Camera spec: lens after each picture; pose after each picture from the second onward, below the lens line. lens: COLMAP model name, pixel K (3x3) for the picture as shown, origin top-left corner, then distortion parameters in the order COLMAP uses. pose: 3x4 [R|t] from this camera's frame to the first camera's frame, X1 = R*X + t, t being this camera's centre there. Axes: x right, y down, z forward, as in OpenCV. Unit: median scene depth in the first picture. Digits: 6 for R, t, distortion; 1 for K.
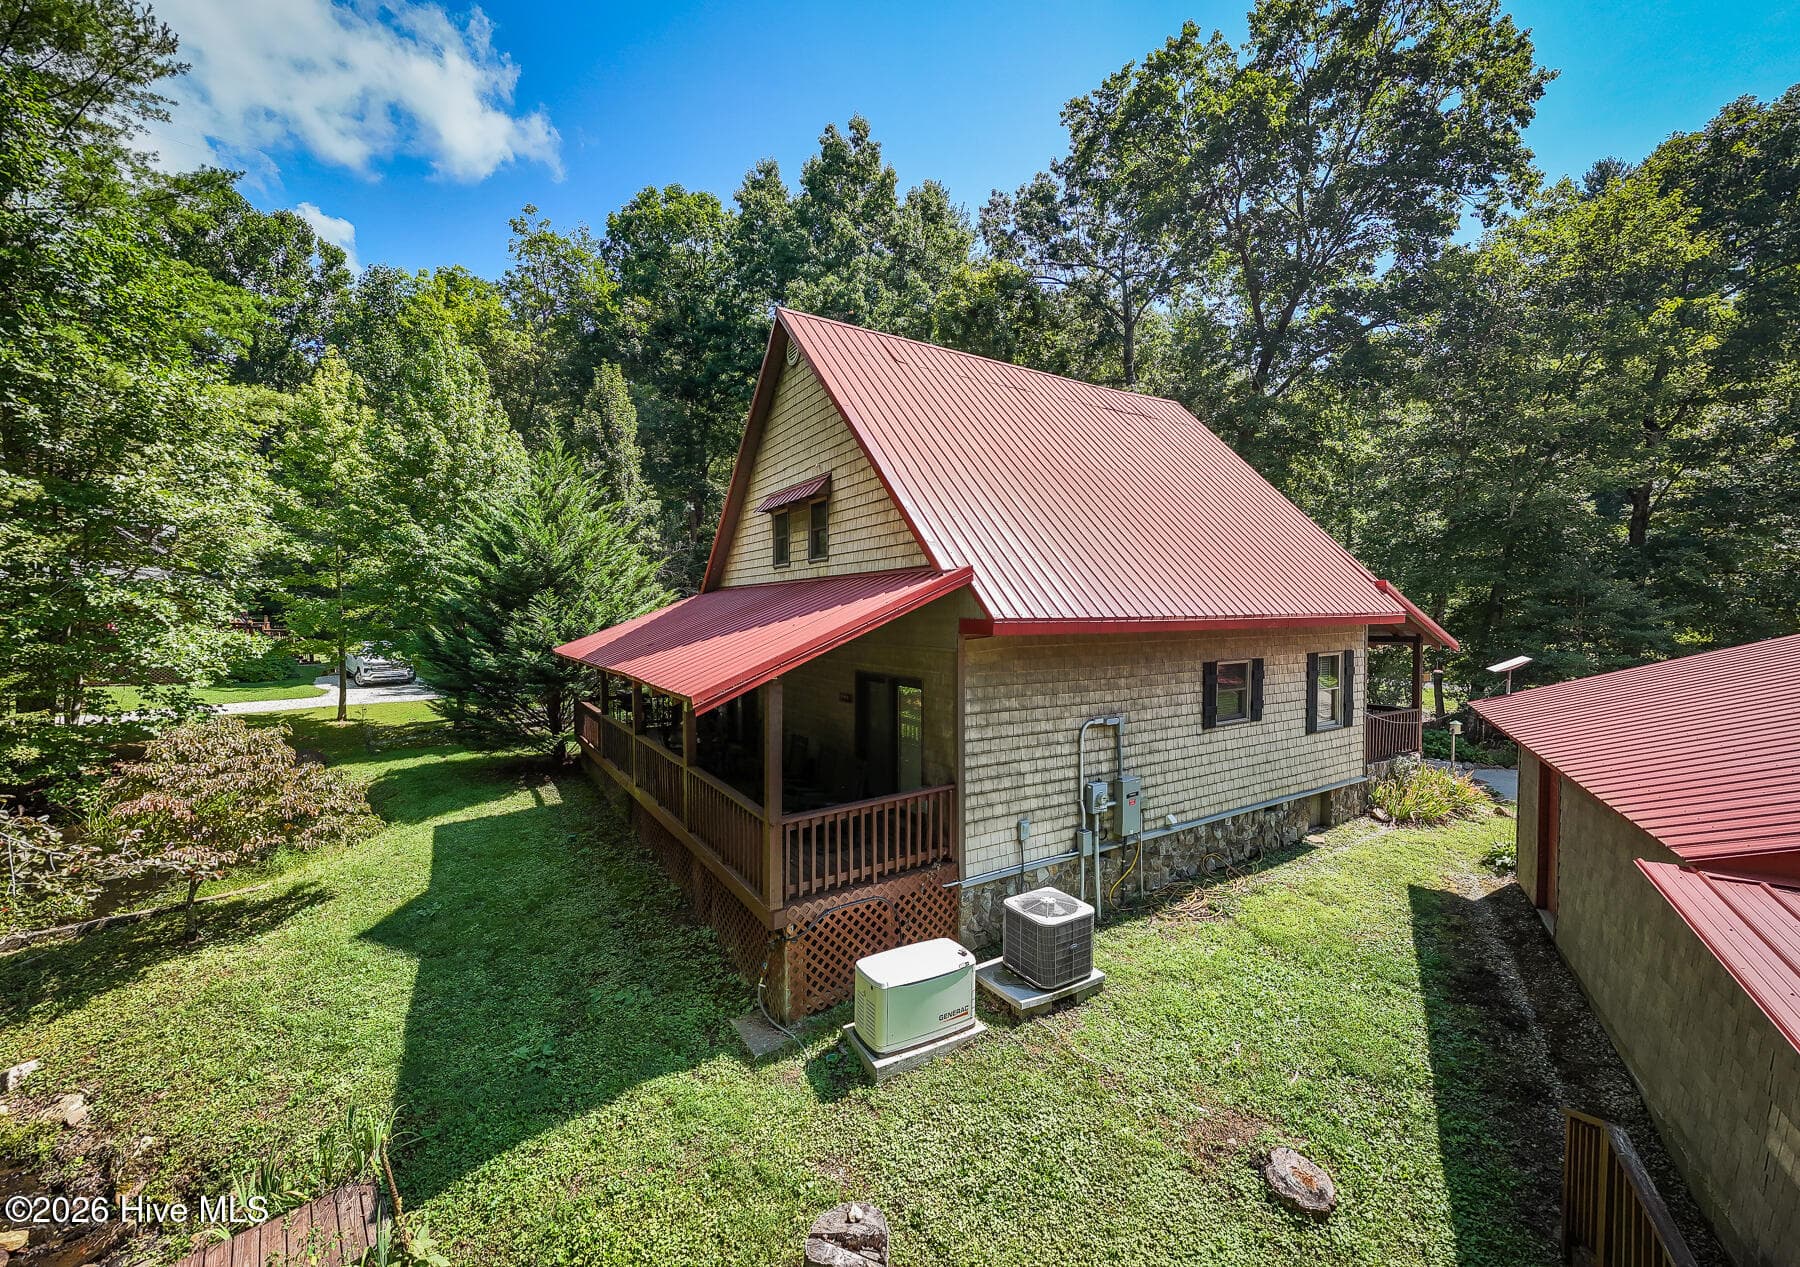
lens RADIAL K [[708.3, 0, 896.5], [0, 708.3, 646.6], [0, 0, 1]] dist [0.003669, 0.002386]
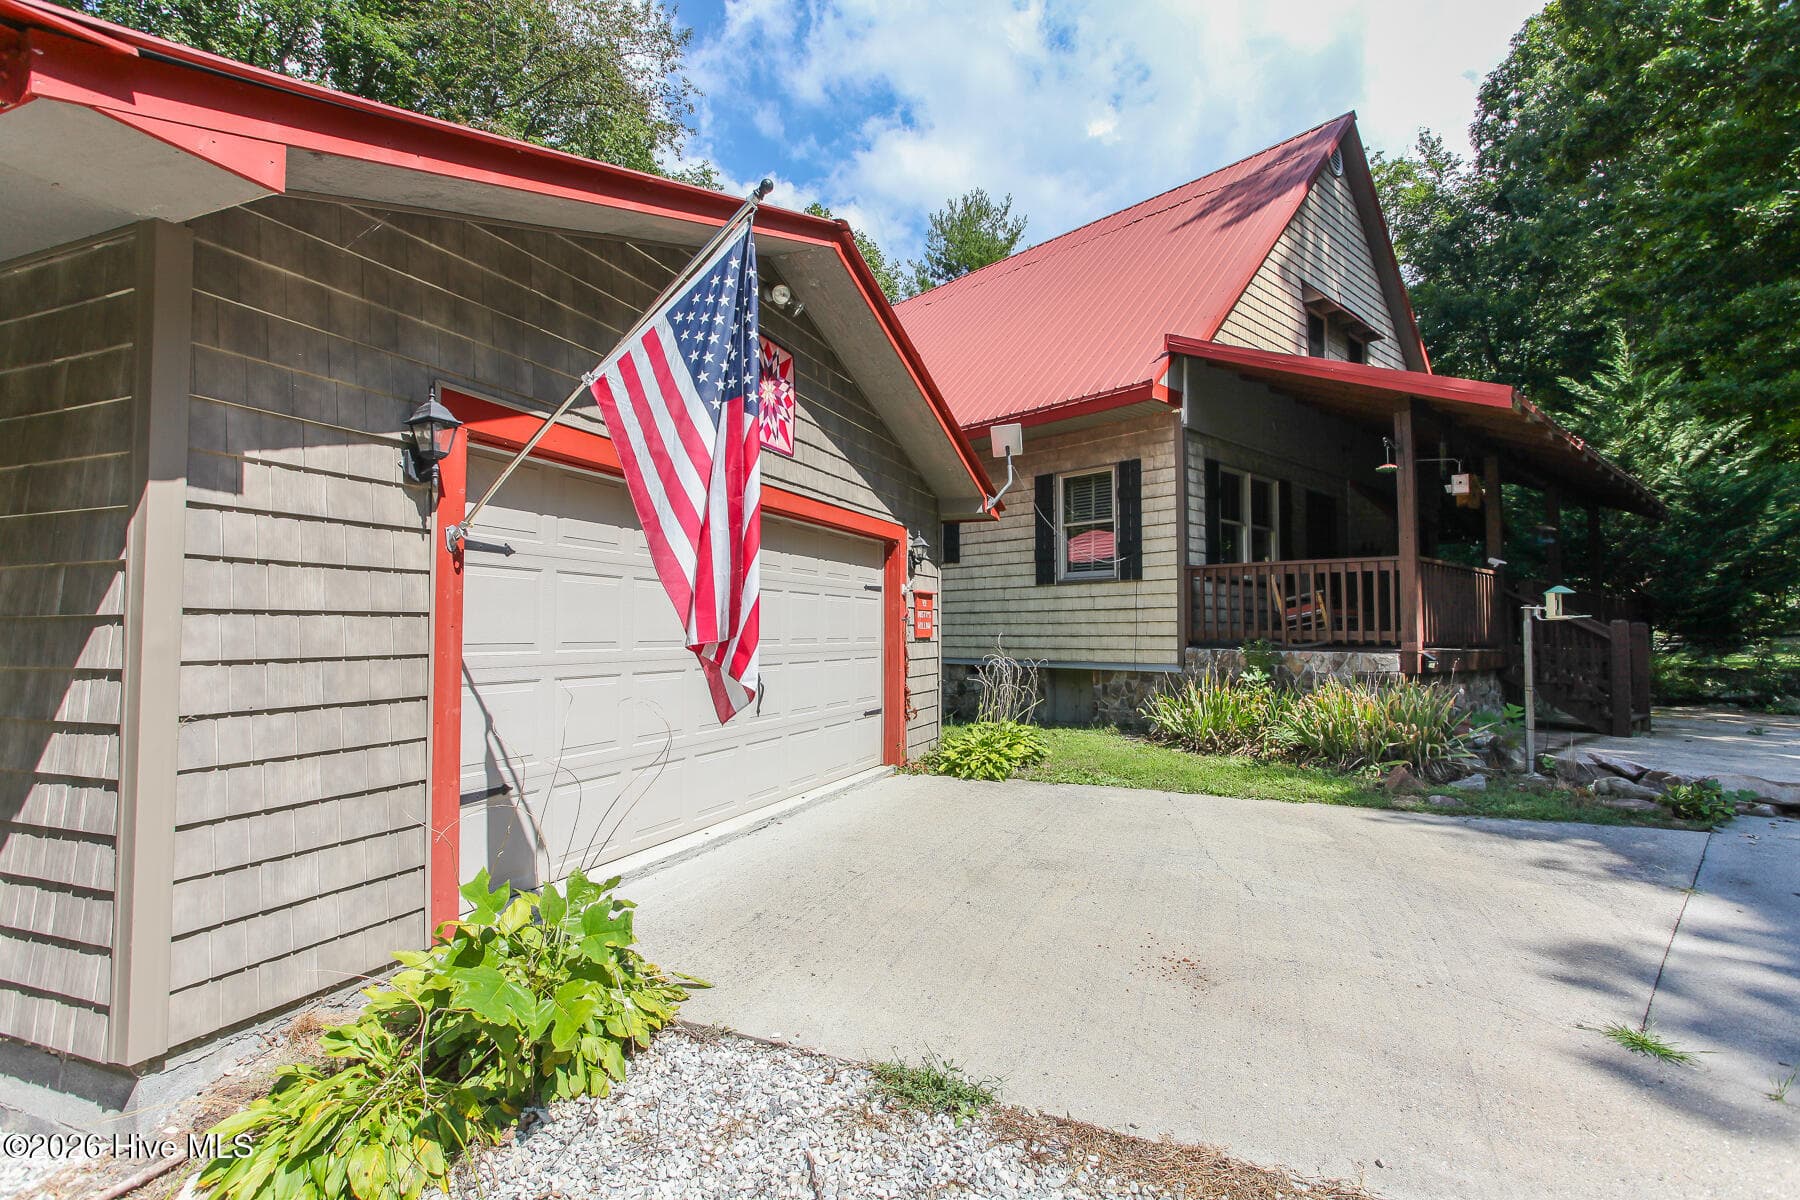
lens RADIAL K [[856.2, 0, 886.7], [0, 856.2, 589.0], [0, 0, 1]] dist [-0.052693, 0.015531]
pose [[0.154265, -0.034760, -0.987418, 1.522300], [-0.044241, 0.998136, -0.042049, 0.182768], [0.987038, 0.050171, 0.152440, 0.740438]]
